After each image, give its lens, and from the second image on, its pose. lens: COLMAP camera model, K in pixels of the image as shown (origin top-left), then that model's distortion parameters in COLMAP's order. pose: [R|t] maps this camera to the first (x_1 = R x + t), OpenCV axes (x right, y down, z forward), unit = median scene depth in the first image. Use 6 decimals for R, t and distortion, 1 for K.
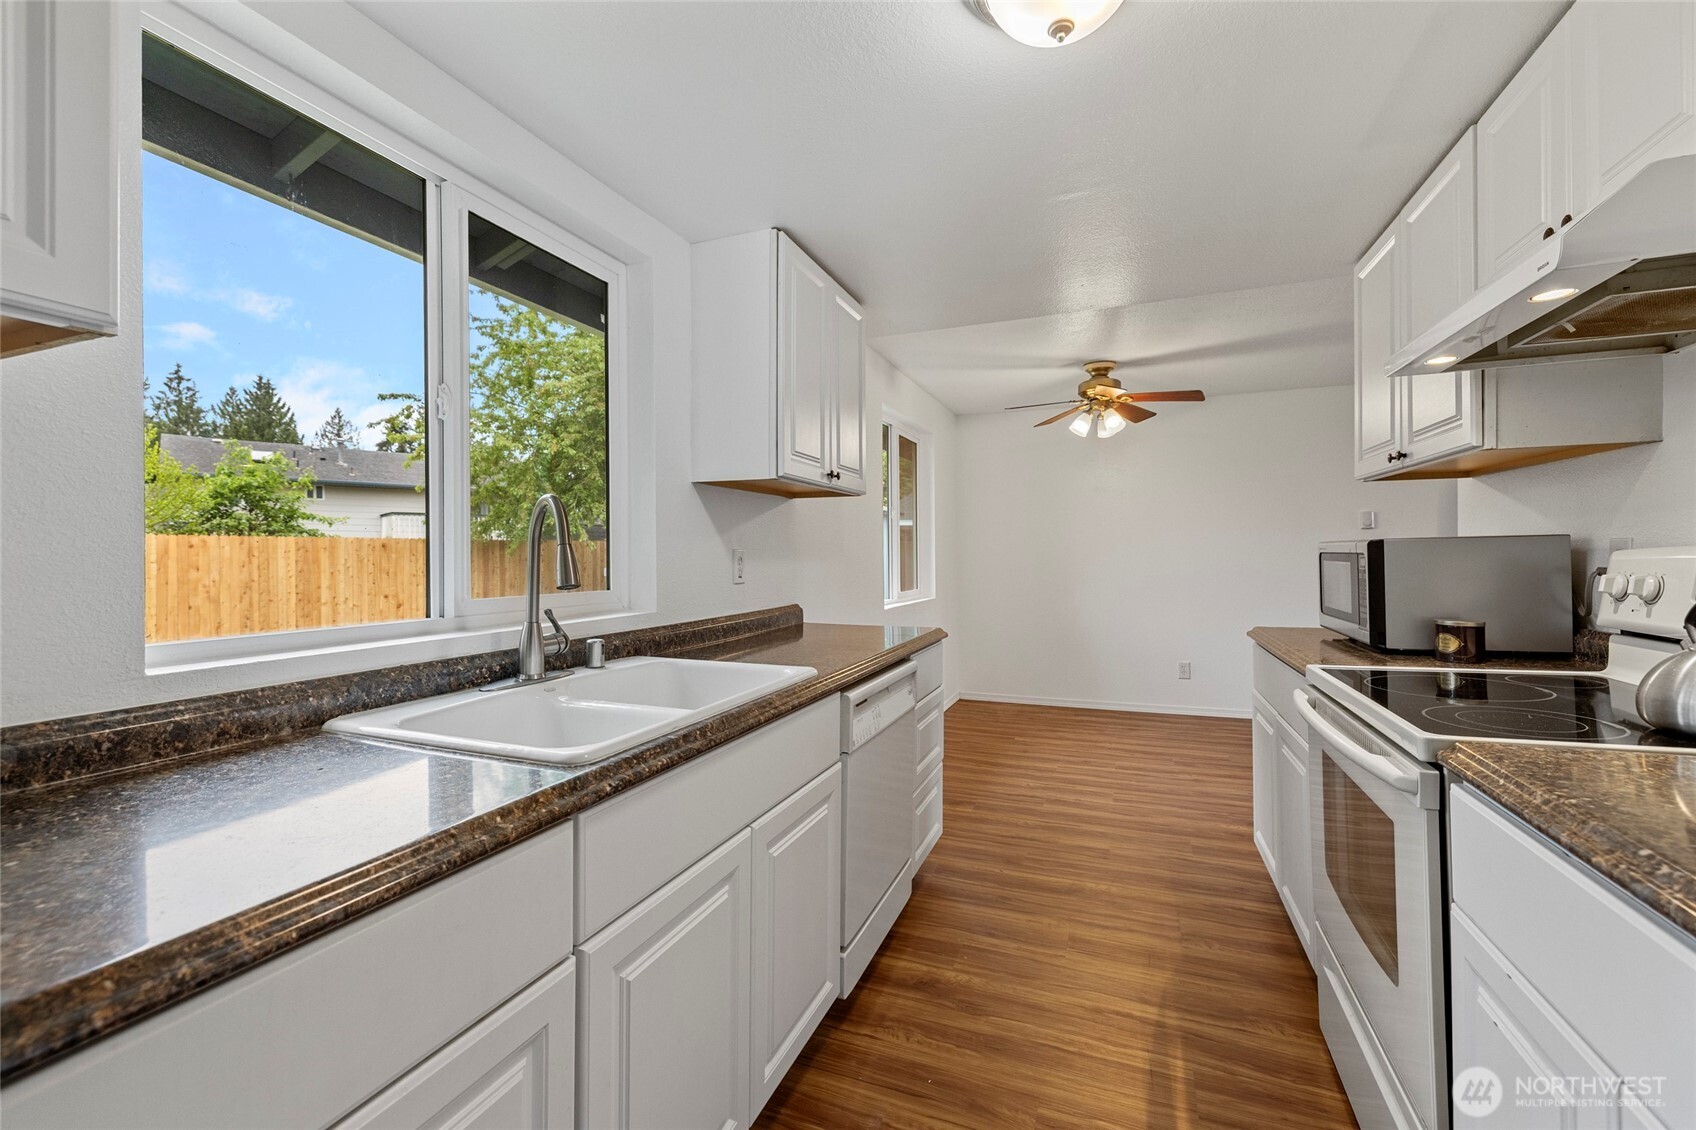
lens RADIAL K [[718.8, 0, 841.6], [0, 718.8, 554.3], [0, 0, 1]] dist [0.000035, 0.000459]
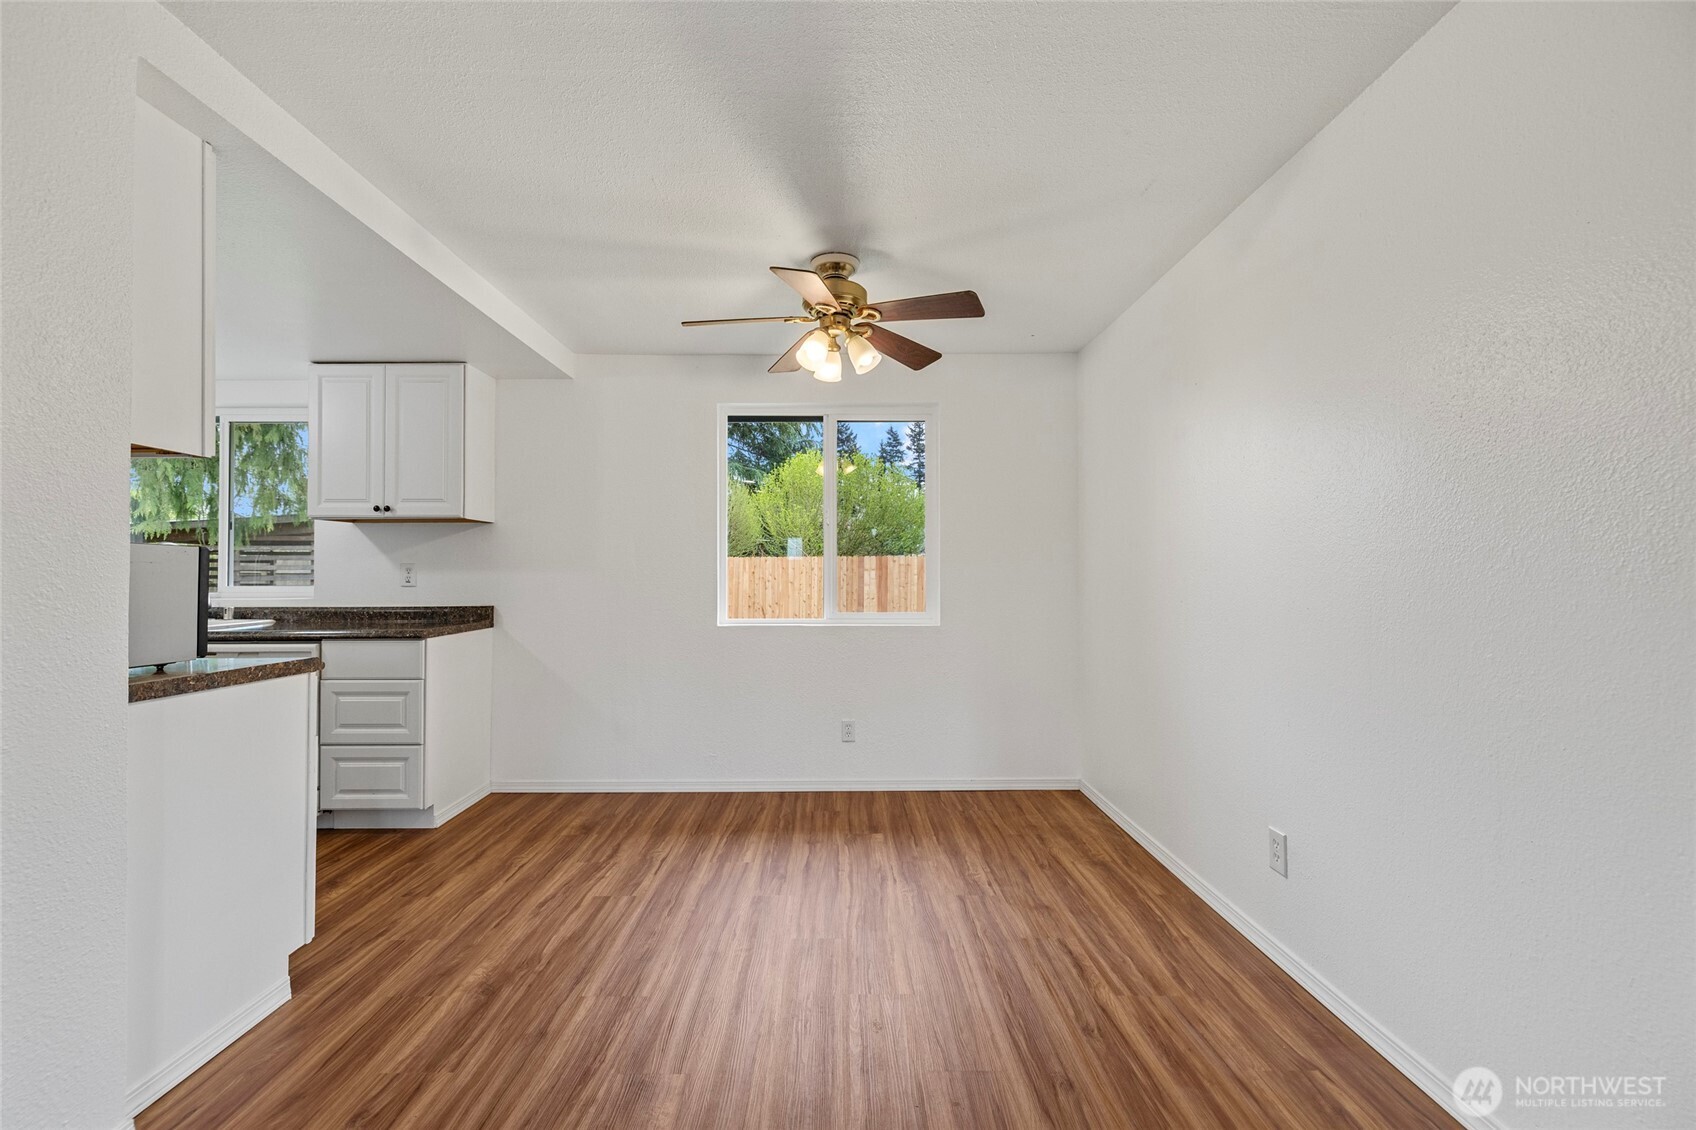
lens RADIAL K [[713.2, 0, 839.8], [0, 713.2, 571.0], [0, 0, 1]] dist [-0.000251, -0.000035]
pose [[0.371618, 0.000217, -0.928386, 1.621303], [0.001598, 0.999998, 0.000874, 0.008875], [0.928384, -0.001808, 0.371618, 1.345451]]
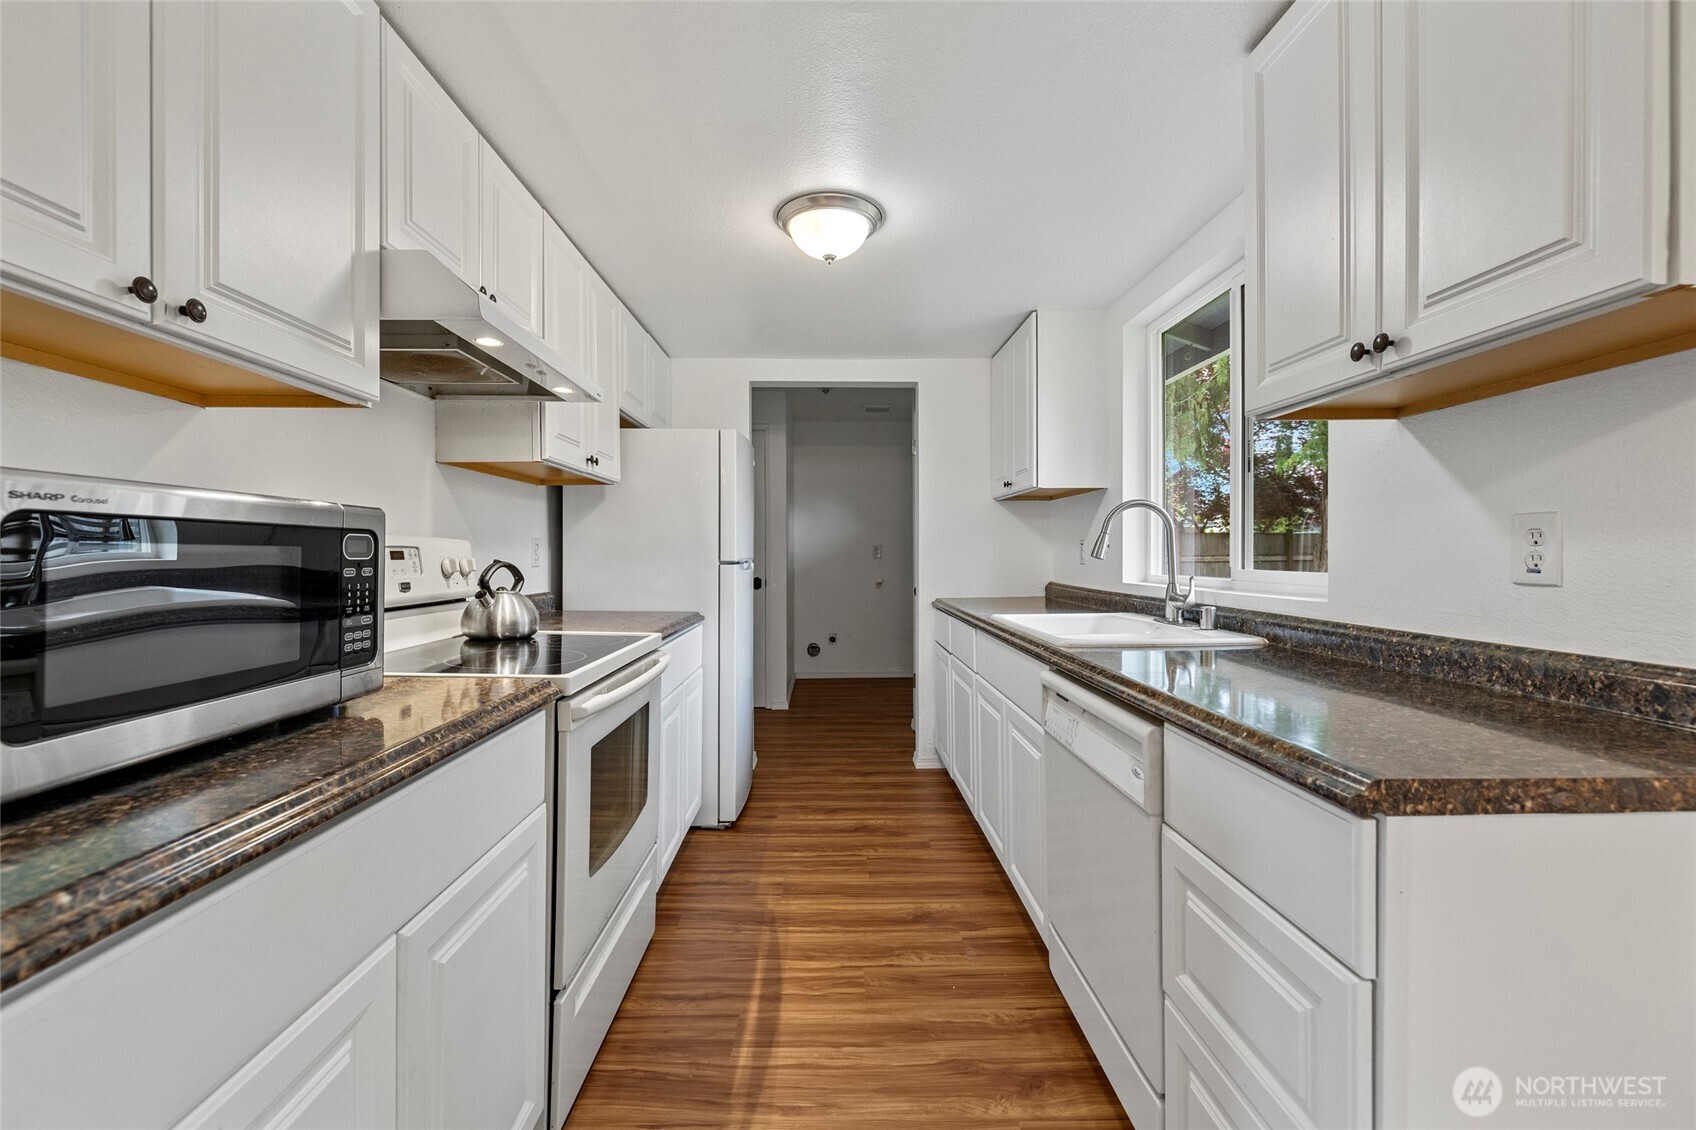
lens RADIAL K [[711.2, 0, 837.1], [0, 711.2, 552.2], [0, 0, 1]] dist [-0.000637, 0.000158]
pose [[-0.925109, 0.007496, -0.379627, 0.485373], [0.008763, 0.999960, -0.001608, 0.016379], [0.379600, -0.004814, -0.925138, 1.326092]]
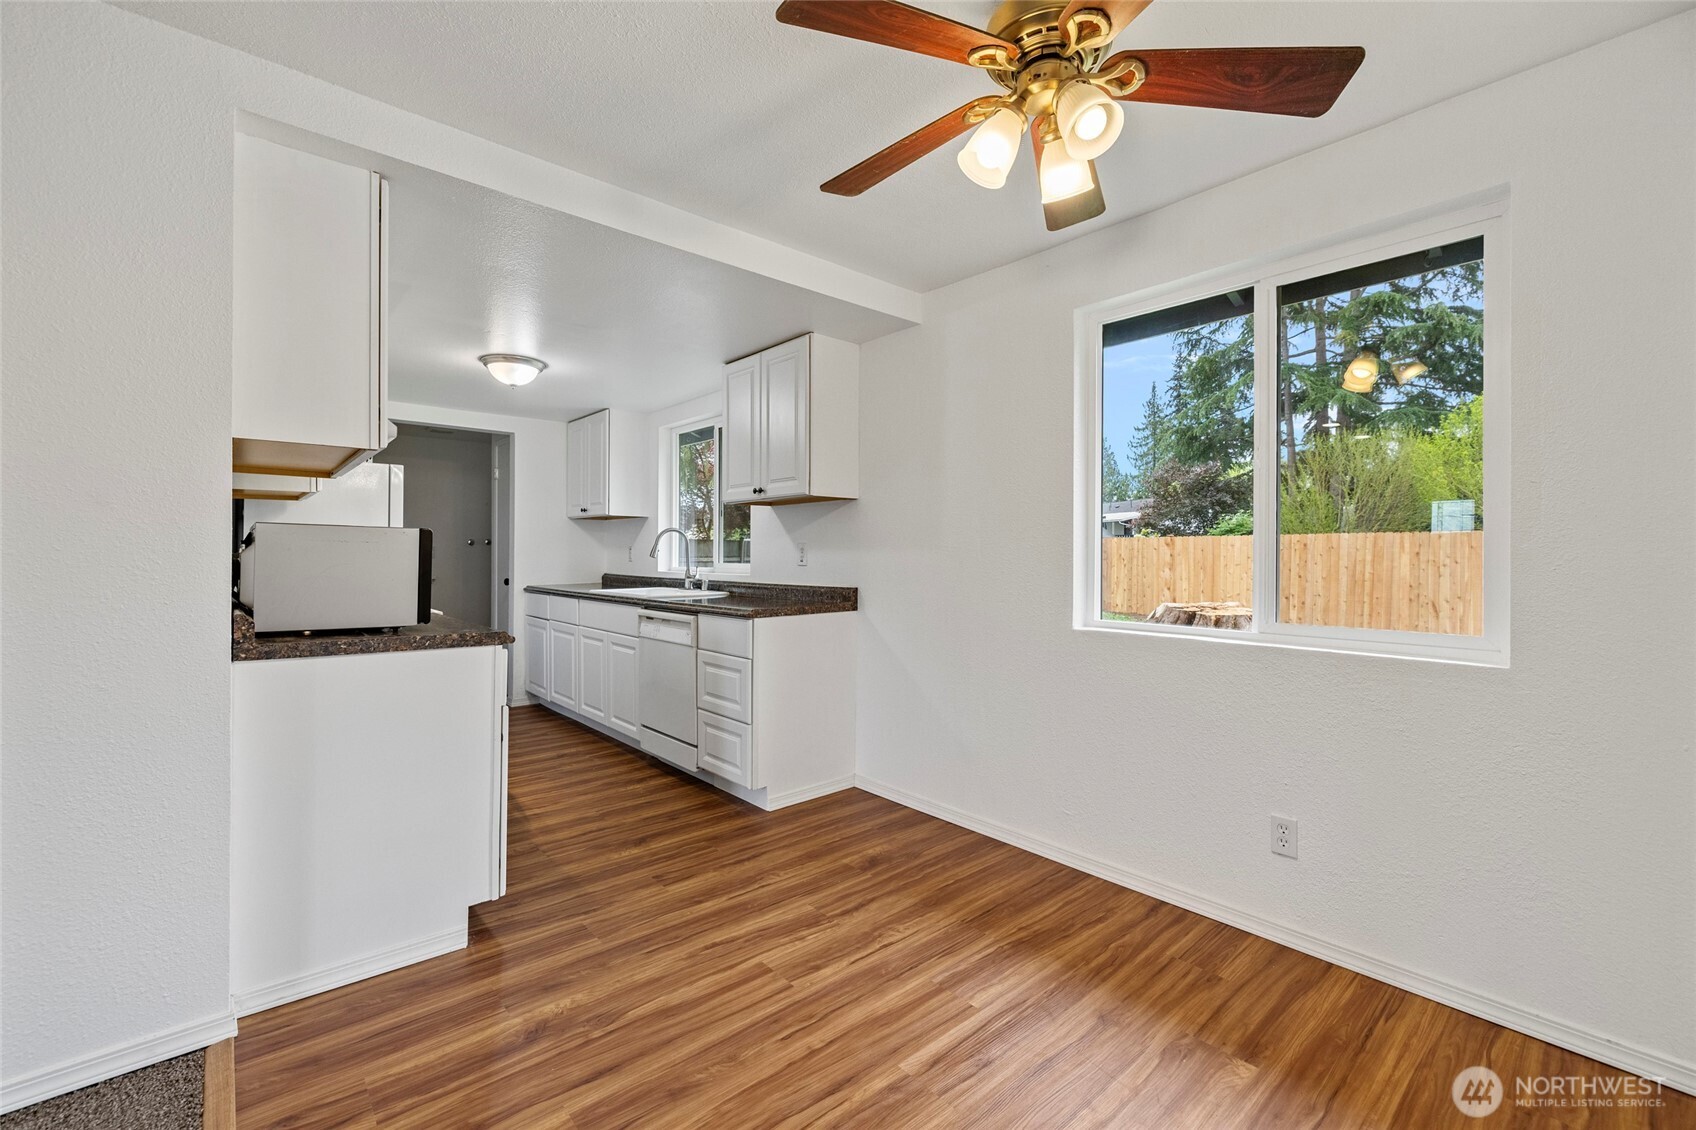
lens RADIAL K [[711.2, 0, 837.1], [0, 711.2, 552.2], [0, 0, 1]] dist [-0.000637, 0.000158]
pose [[-0.464870, 0.000965, -0.885378, 1.208653], [0.001181, 0.999999, 0.000470, 0.011791], [0.885378, -0.000827, -0.464871, 1.854610]]
